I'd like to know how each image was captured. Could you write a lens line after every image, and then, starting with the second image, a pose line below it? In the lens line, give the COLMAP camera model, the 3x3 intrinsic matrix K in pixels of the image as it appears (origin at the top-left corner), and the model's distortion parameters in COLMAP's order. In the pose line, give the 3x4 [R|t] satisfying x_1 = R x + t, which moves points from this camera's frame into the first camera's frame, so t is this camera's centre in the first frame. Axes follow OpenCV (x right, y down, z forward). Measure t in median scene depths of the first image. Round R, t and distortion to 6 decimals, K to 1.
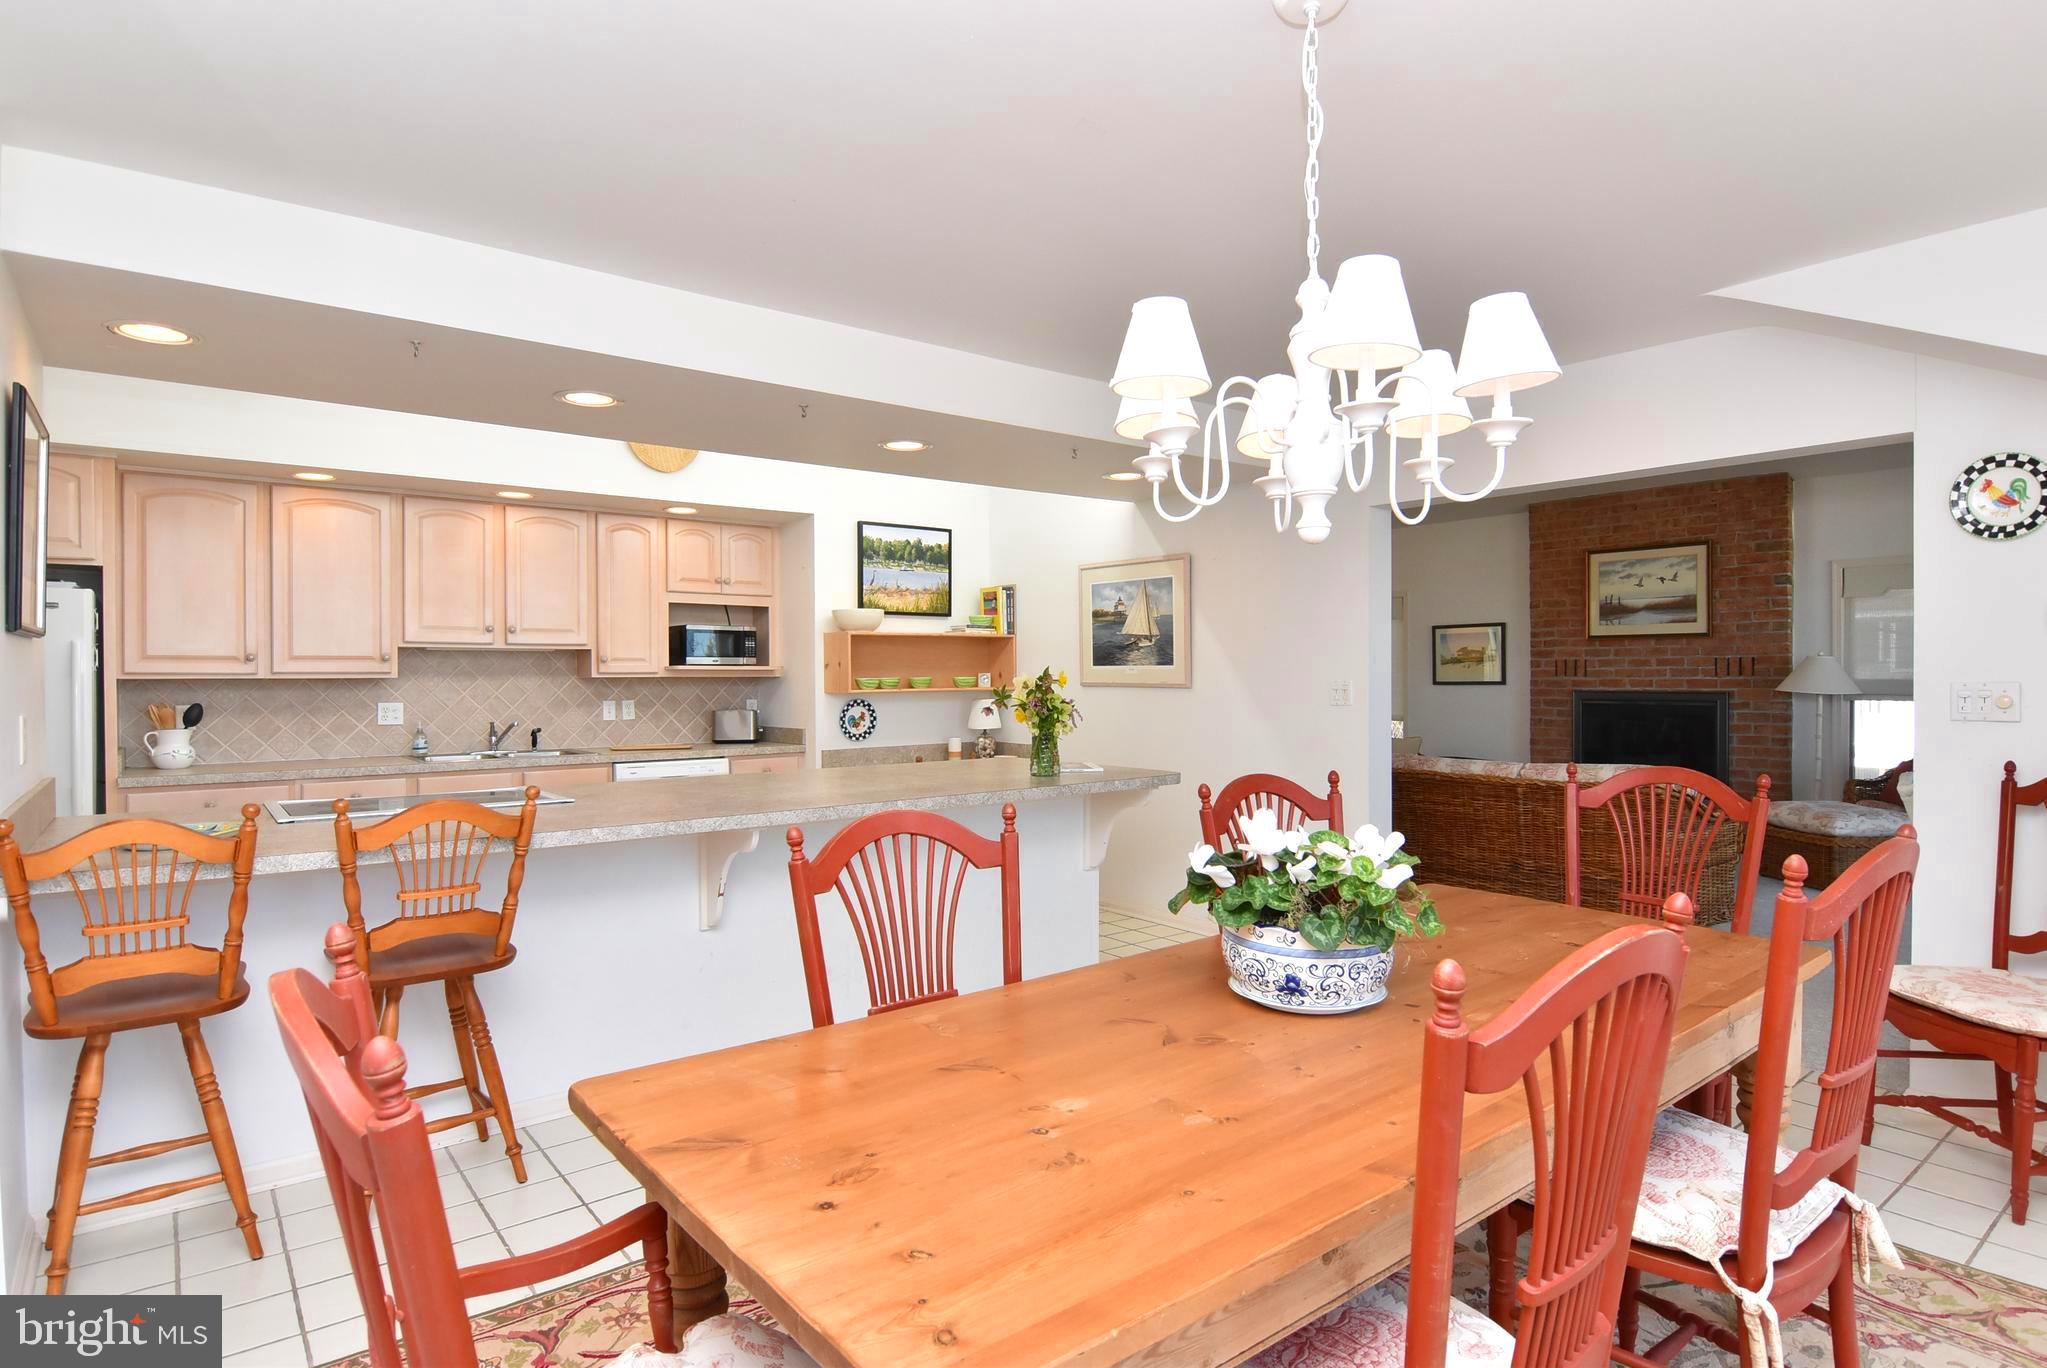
lens RADIAL K [[1088.0, 0, 1018.5], [0, 1088.0, 686.1], [0, 0, 1]] dist [0.008196, -0.018924]
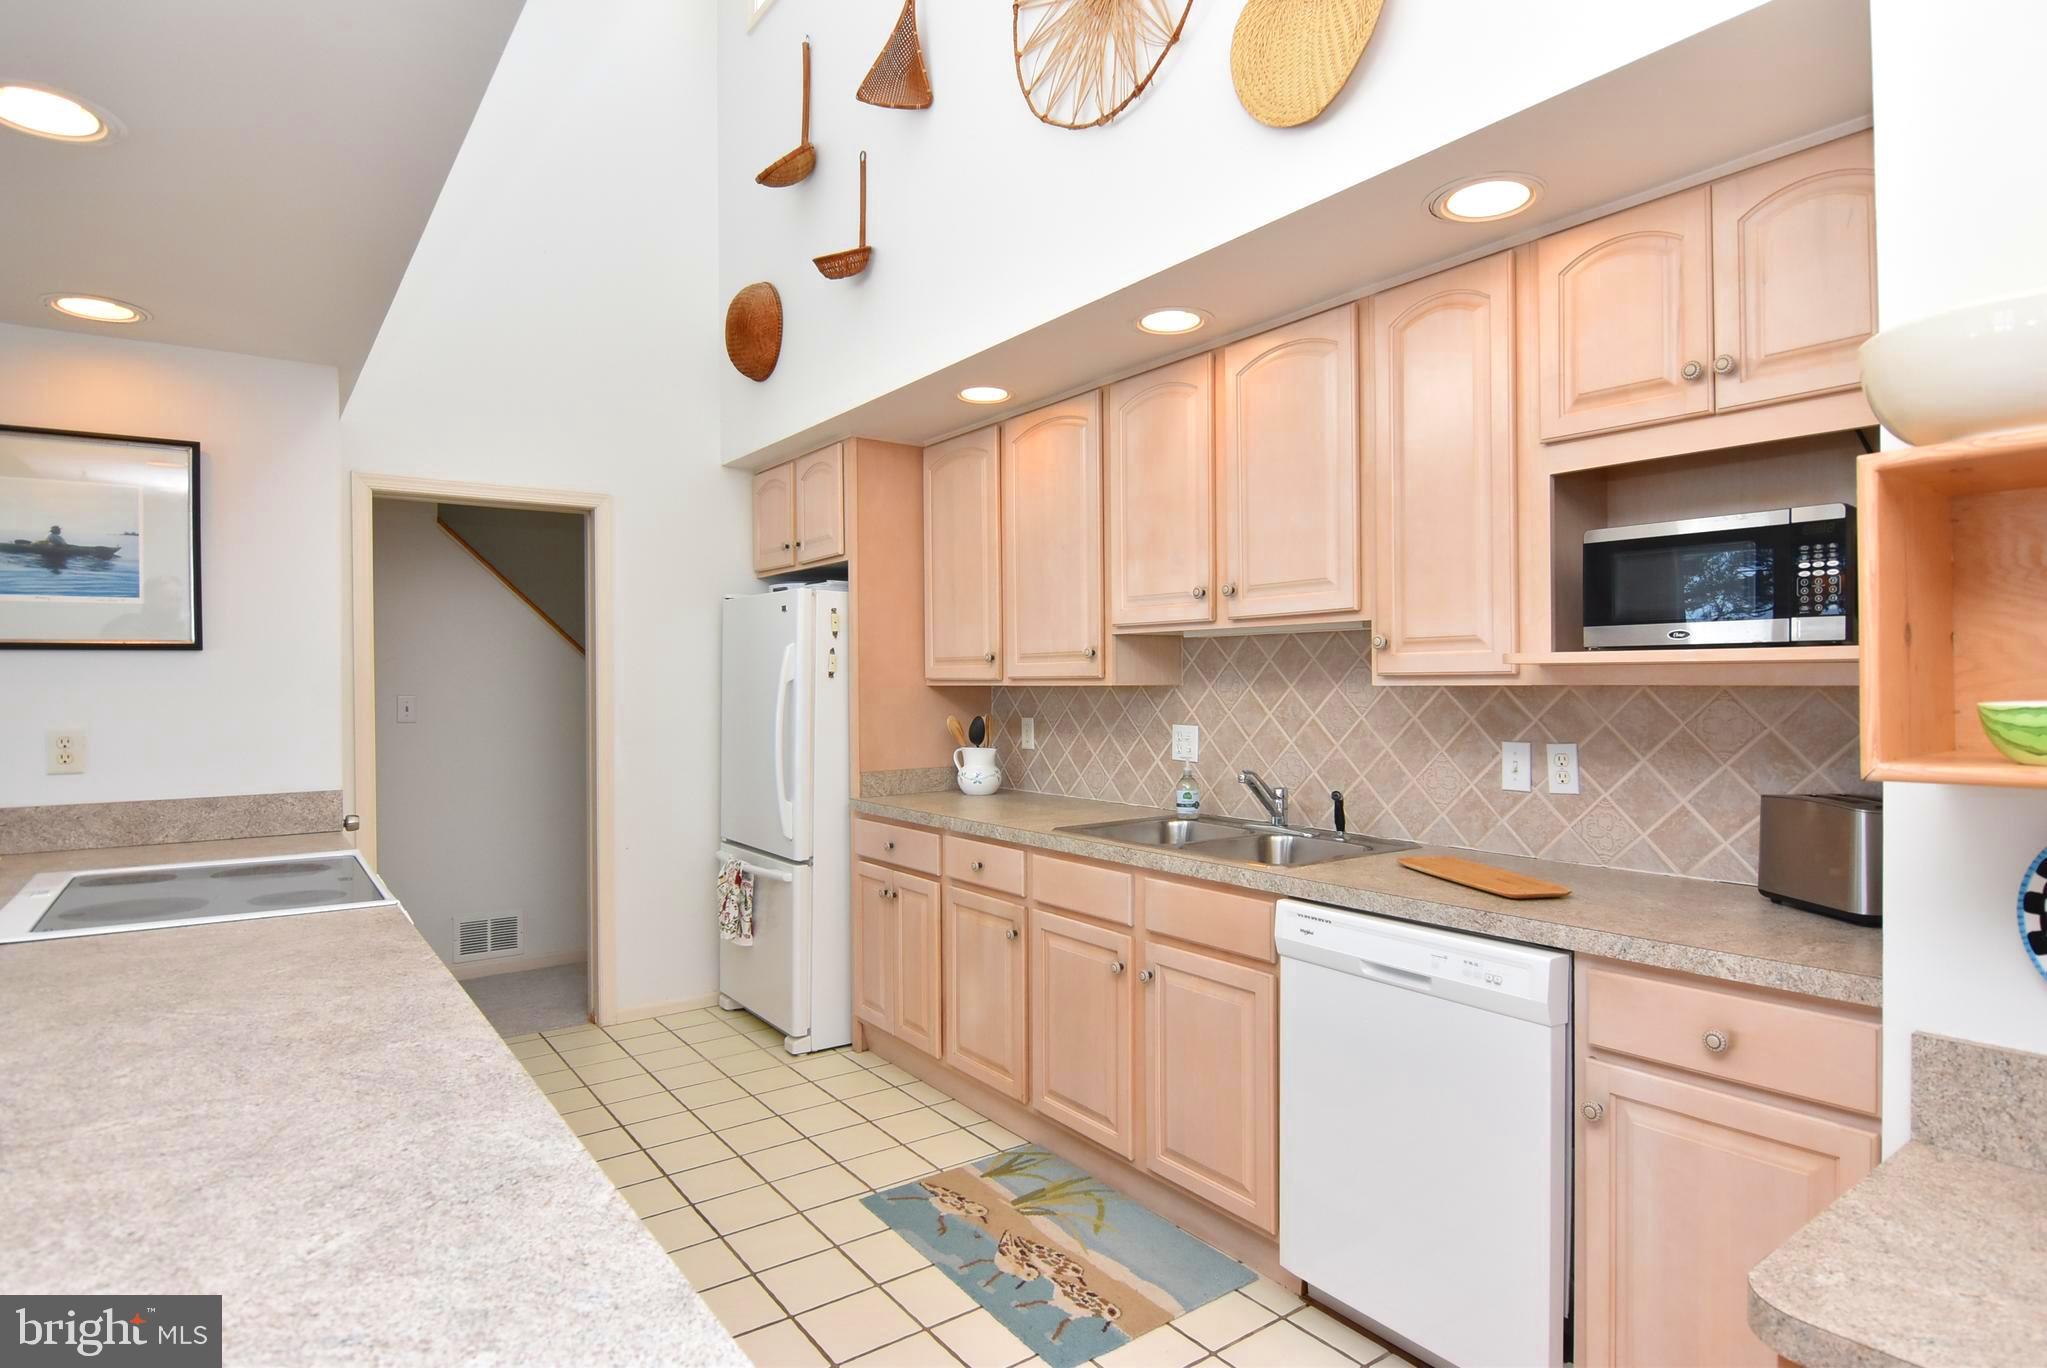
lens RADIAL K [[1088.0, 0, 1029.1], [0, 1088.0, 684.7], [0, 0, 1]] dist [0.008196, -0.018924]
pose [[-0.045572, 0.005542, -0.998946, 0.031977], [-0.006494, 0.999962, 0.005843, -0.007491], [0.998940, 0.006753, -0.045534, 0.655435]]
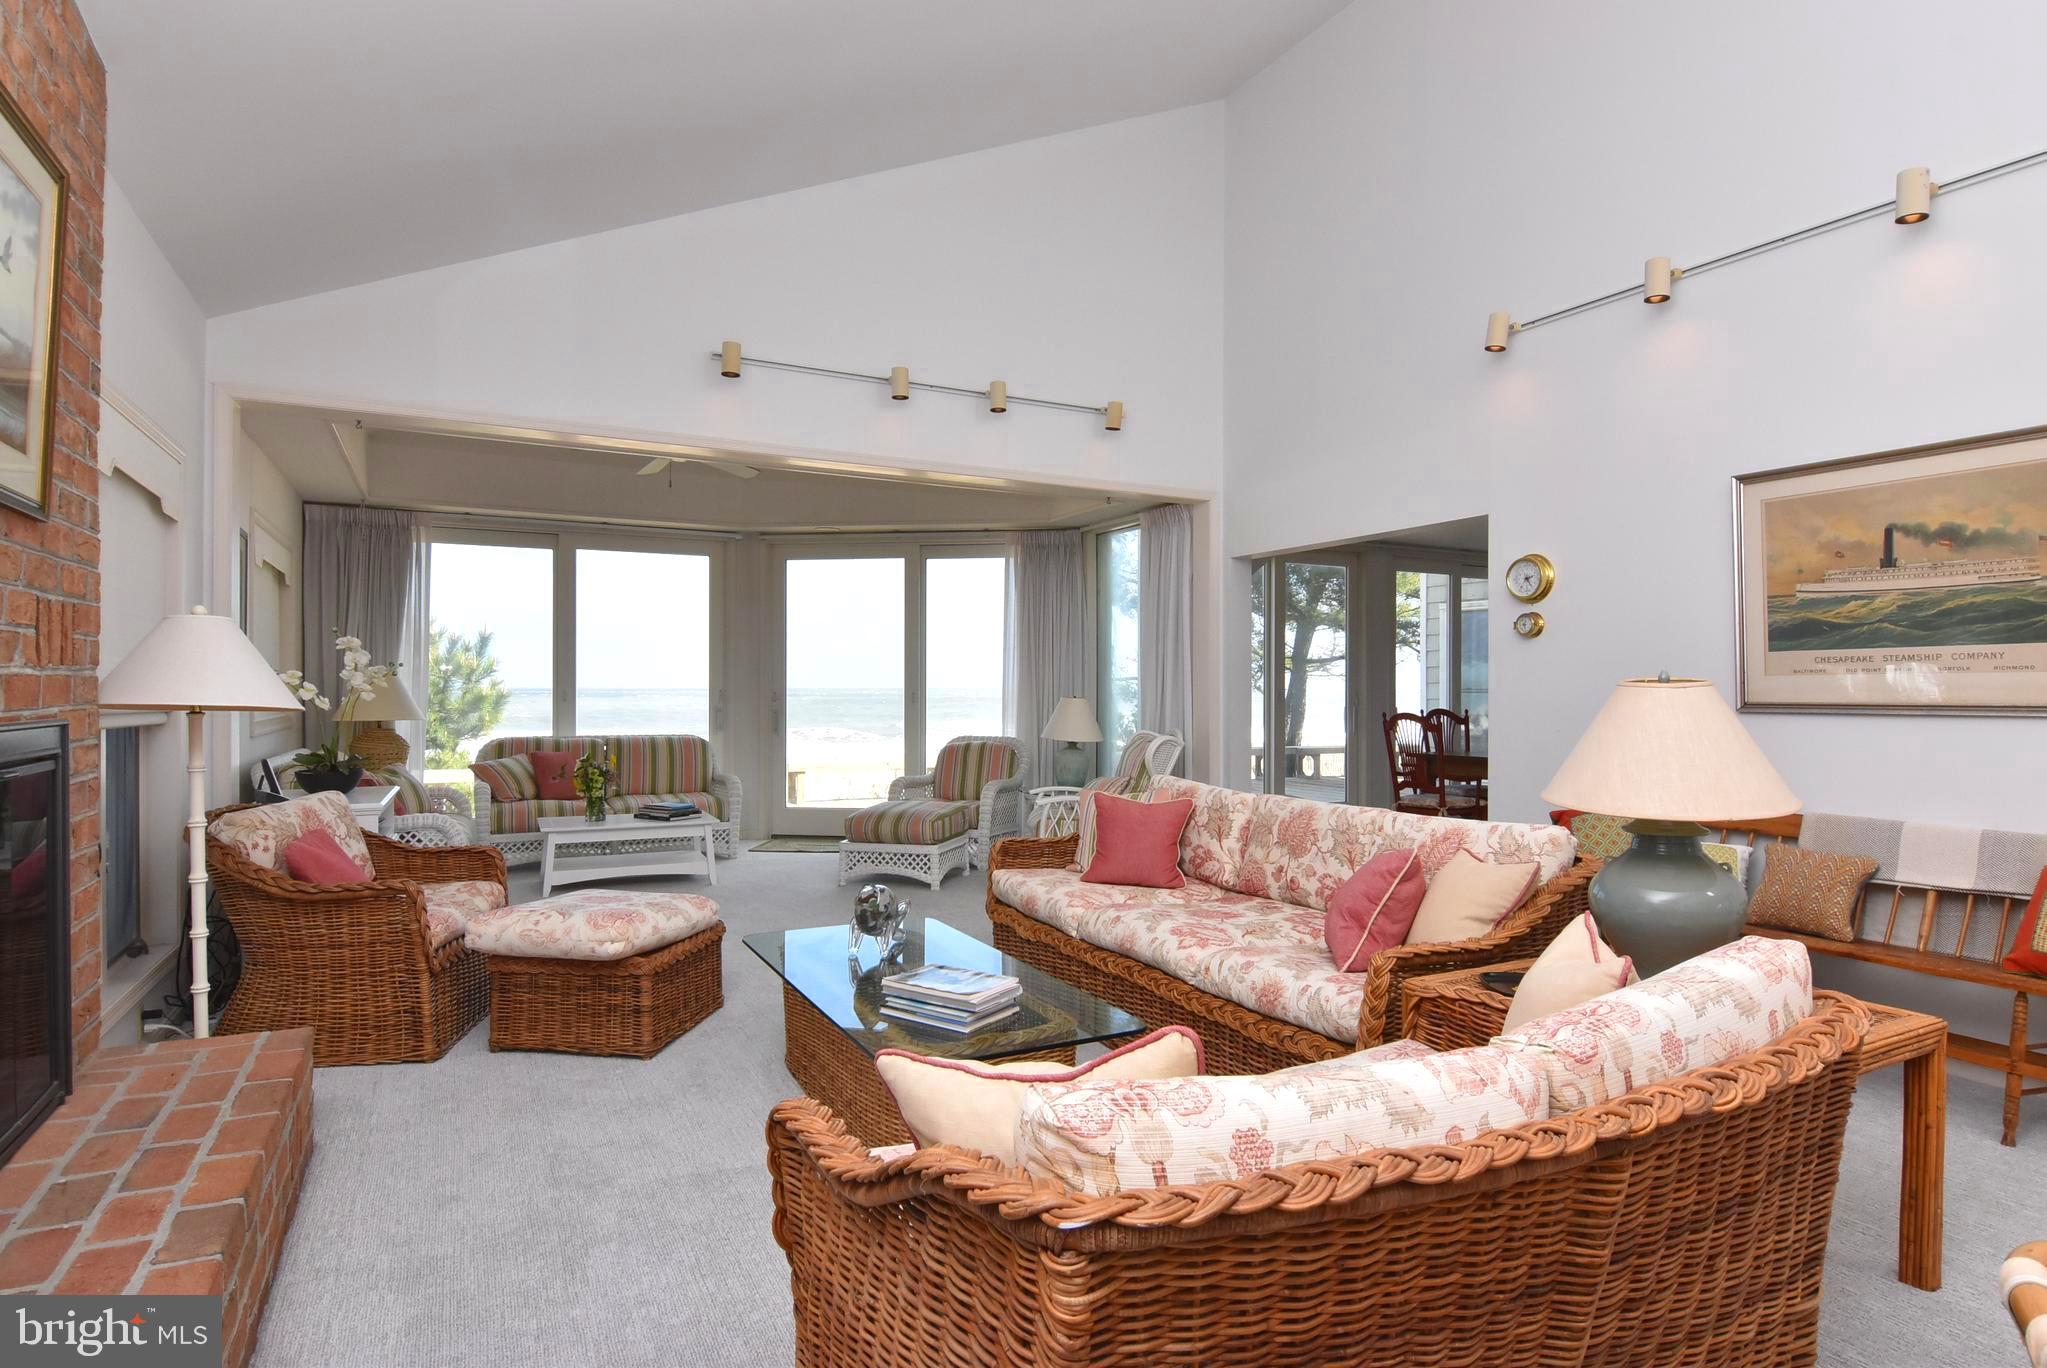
lens RADIAL K [[1088.0, 0, 1026.5], [0, 1088.0, 683.5], [0, 0, 1]] dist [0.008196, -0.018924]
pose [[-0.982423, 0.004158, 0.186623, 0.360222], [0.005605, 0.999958, 0.007227, -0.005629], [-0.186585, 0.008146, -0.982405, 1.274389]]
